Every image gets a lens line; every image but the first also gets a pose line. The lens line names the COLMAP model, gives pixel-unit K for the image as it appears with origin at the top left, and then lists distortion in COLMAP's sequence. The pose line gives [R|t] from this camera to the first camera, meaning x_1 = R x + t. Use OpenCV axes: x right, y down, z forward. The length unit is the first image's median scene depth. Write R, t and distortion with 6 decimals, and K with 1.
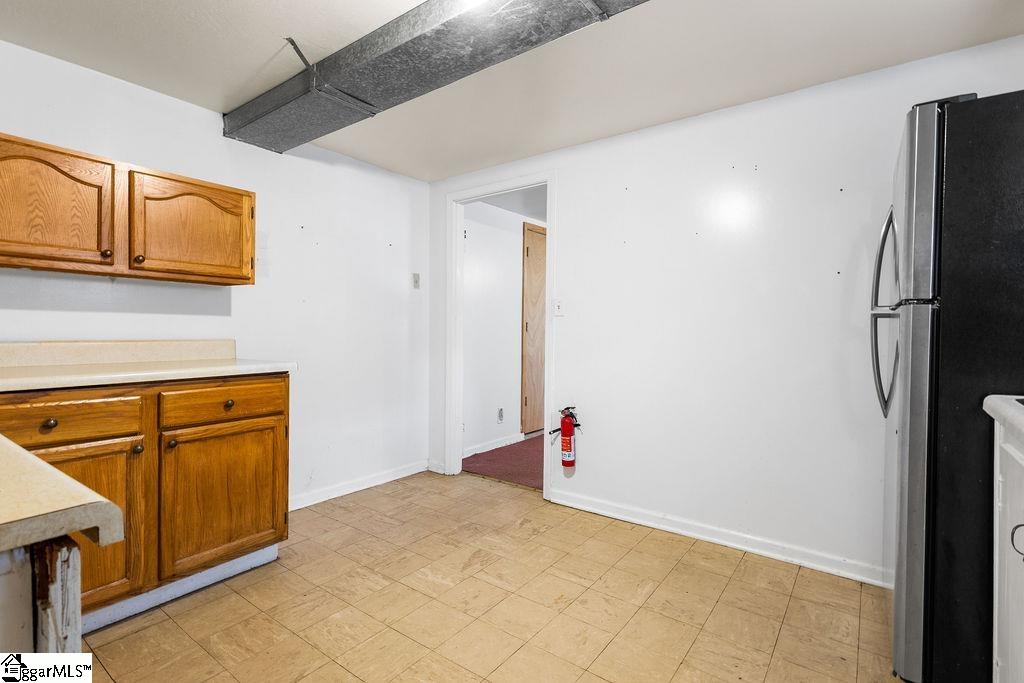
lens RADIAL K [[478.0, 0, 516.9], [0, 478.0, 338.8], [0, 0, 1]] dist [0.010790, -0.001704]
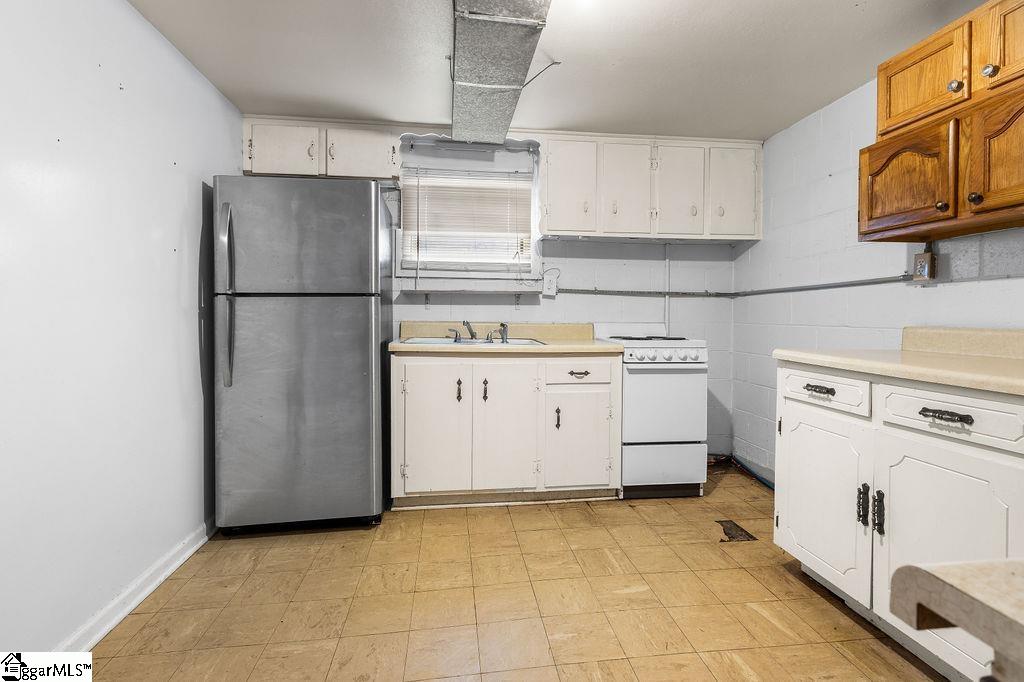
lens RADIAL K [[478.0, 0, 523.7], [0, 478.0, 324.3], [0, 0, 1]] dist [0.010790, -0.001704]
pose [[-0.710899, -0.026591, 0.702792, -0.521628], [-0.000967, 0.999321, 0.036832, -0.021255], [-0.703294, 0.025504, -0.710442, 1.291214]]
